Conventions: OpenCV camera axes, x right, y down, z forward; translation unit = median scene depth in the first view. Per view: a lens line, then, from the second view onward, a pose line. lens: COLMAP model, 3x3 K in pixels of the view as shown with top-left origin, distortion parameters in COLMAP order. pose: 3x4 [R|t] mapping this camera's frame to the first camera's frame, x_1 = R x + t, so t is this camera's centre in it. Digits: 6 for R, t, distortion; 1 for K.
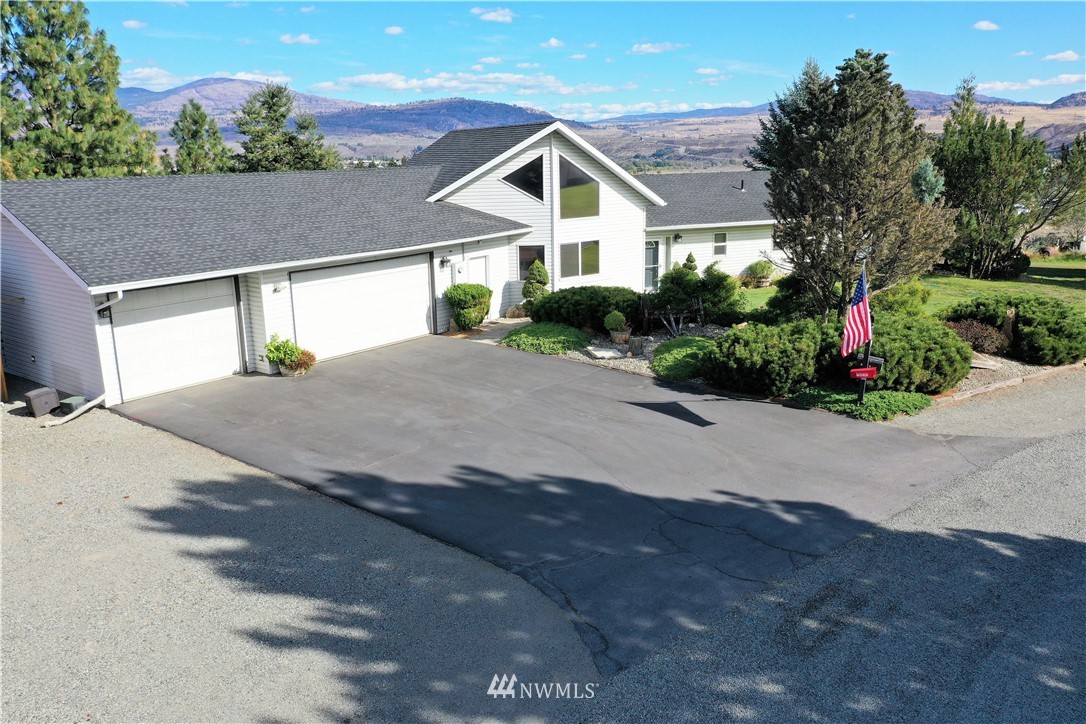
lens RADIAL K [[866.5, 0, 543.0], [0, 866.5, 362.0], [0, 0, 1]] dist [0.004377, -0.000056]
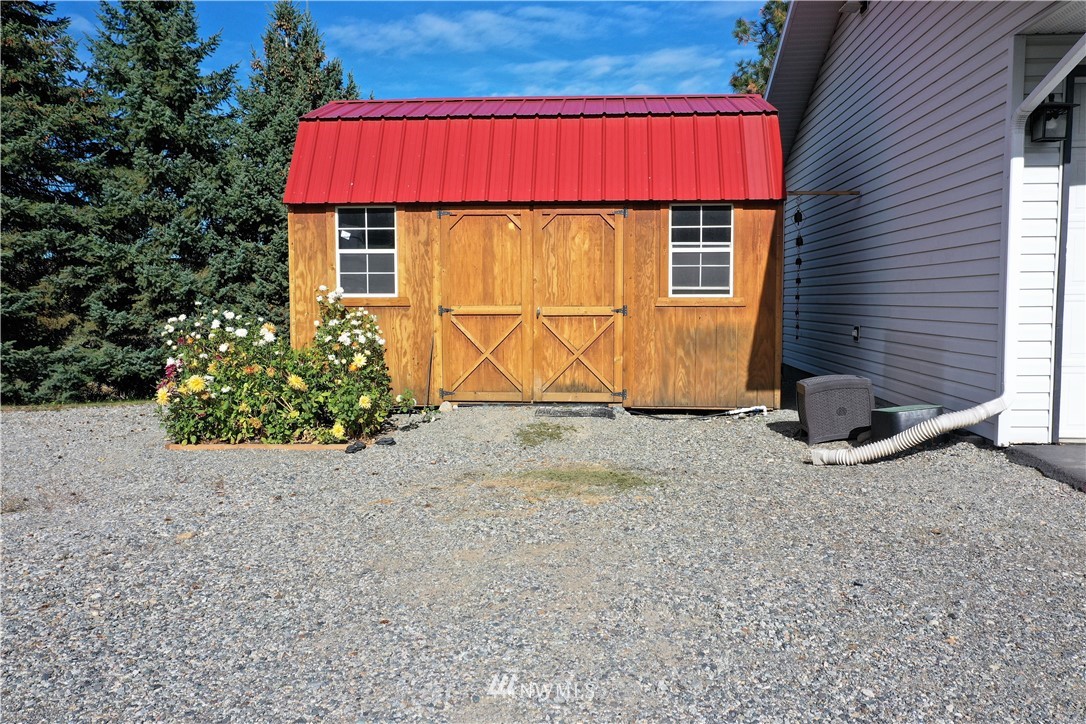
lens RADIAL K [[866.5, 0, 543.0], [0, 866.5, 362.0], [0, 0, 1]] dist [0.004377, -0.000056]
pose [[0.551926, 0.071323, -0.830837, -0.340911], [-0.209365, 0.976274, -0.055273, 0.074874], [0.807183, 0.204455, 0.553763, 0.696717]]
